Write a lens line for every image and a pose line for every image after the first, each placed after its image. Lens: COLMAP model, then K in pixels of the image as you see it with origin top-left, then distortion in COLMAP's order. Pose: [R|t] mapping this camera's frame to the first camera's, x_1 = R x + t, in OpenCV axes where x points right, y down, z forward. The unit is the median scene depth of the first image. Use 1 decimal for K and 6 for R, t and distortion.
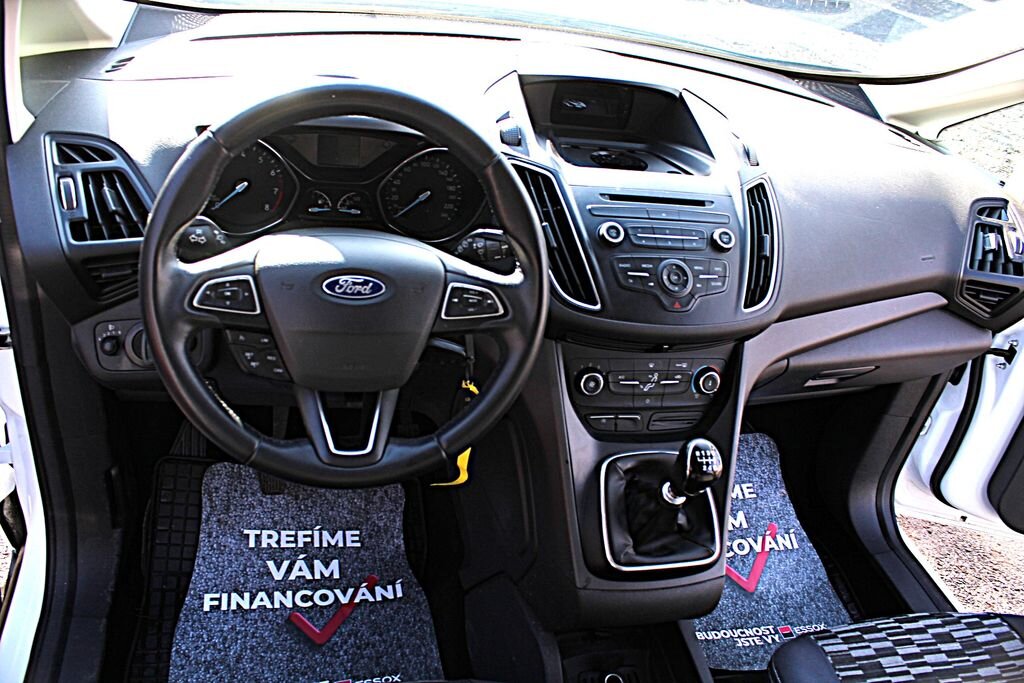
lens RADIAL K [[851.6, 0, 512.0], [0, 851.6, 341.5], [0, 0, 1]] dist [-0.169051, 0.147366]
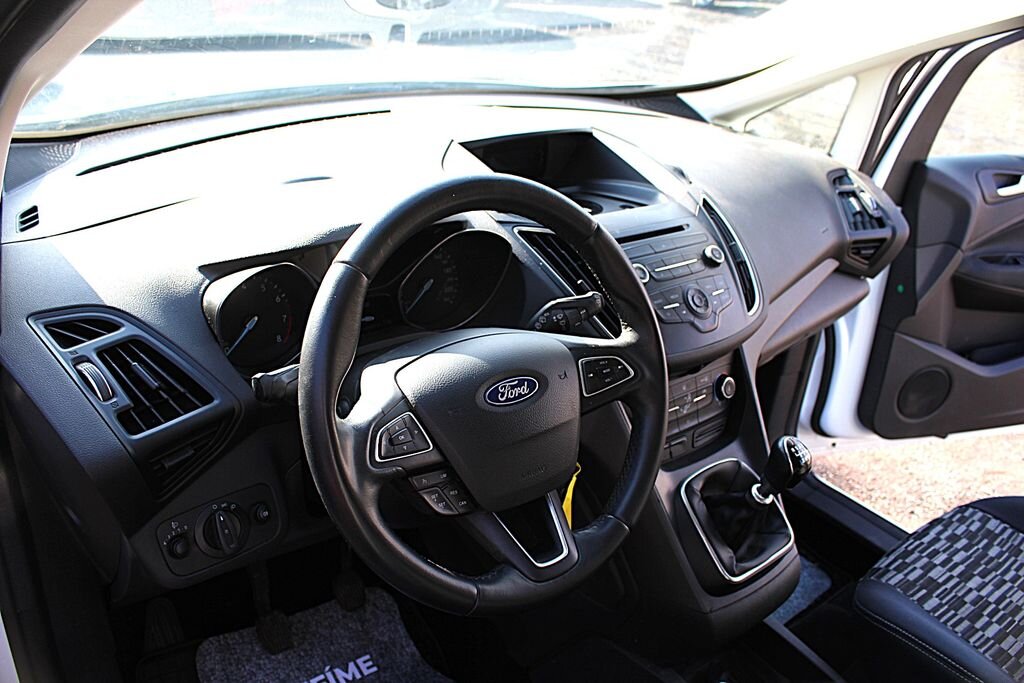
lens RADIAL K [[843.4, 0, 511.2], [0, 843.4, 346.0], [0, 0, 1]] dist [-0.168485, 0.145488]
pose [[0.900393, -0.266412, 0.343972, -0.383952], [0.281283, 0.959600, 0.006929, -0.092125], [-0.331921, 0.090515, 0.938954, 0.098247]]
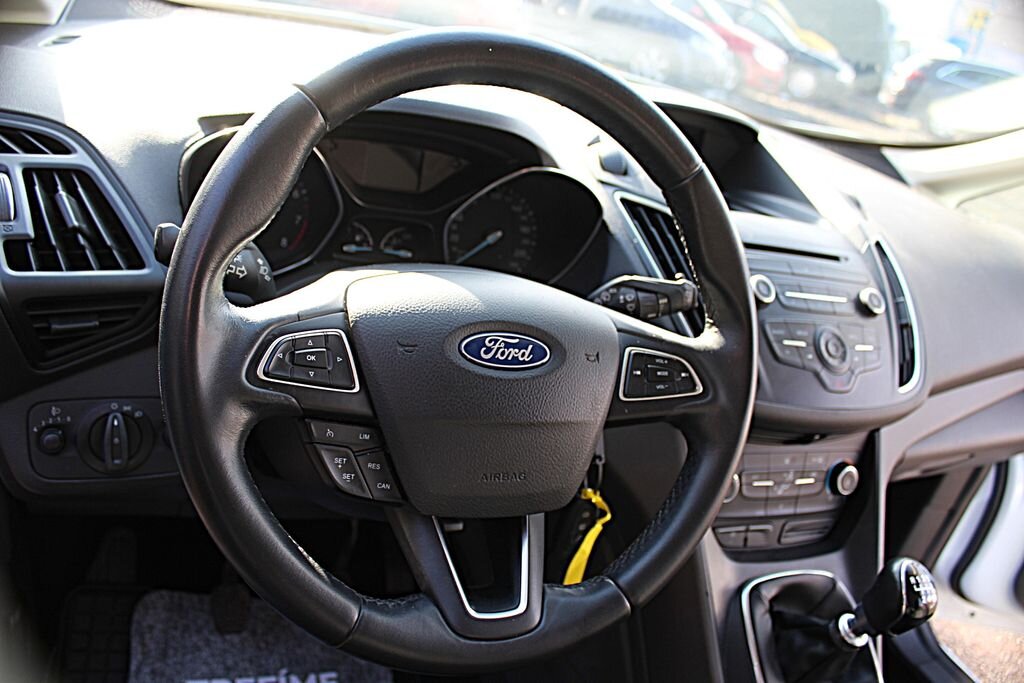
lens RADIAL K [[833.5, 0, 509.7], [0, 833.5, 342.7], [0, 0, 1]] dist [-0.179568, 0.156586]
pose [[0.985820, 0.013442, 0.167266, -0.224067], [0.003364, 0.995003, -0.099790, -0.006514], [-0.167772, 0.098938, 0.980849, 0.303890]]
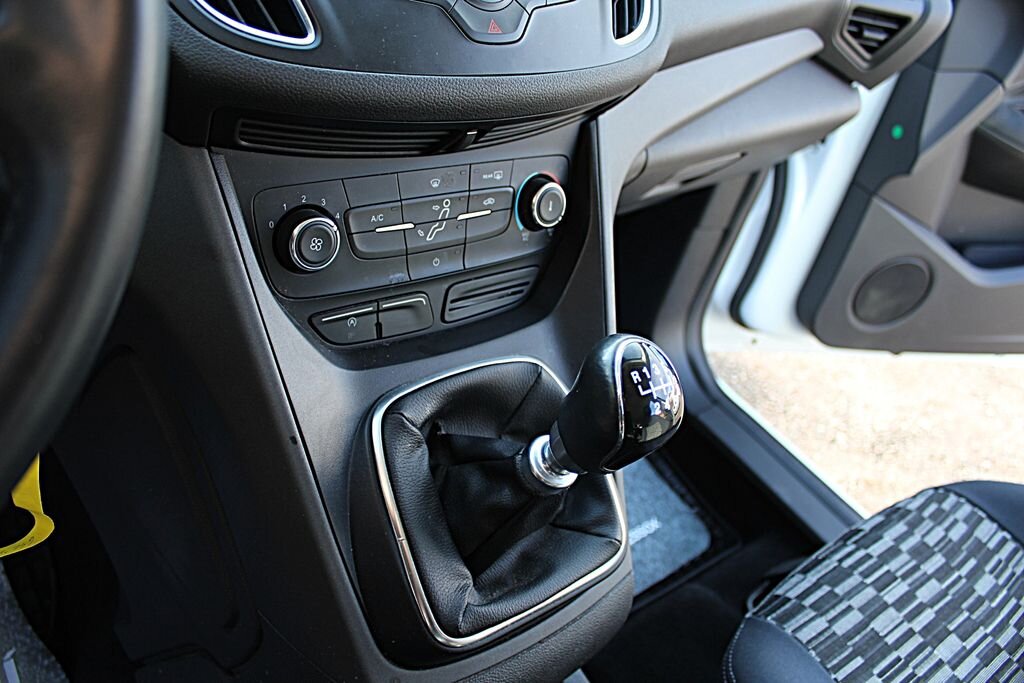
lens RADIAL K [[833.5, 0, 509.7], [0, 833.5, 342.7], [0, 0, 1]] dist [-0.179568, 0.156586]
pose [[0.910721, -0.192802, 0.365261, 0.023315], [0.124287, 0.971299, 0.202809, 0.027169], [-0.393879, -0.139305, 0.908545, 0.591462]]
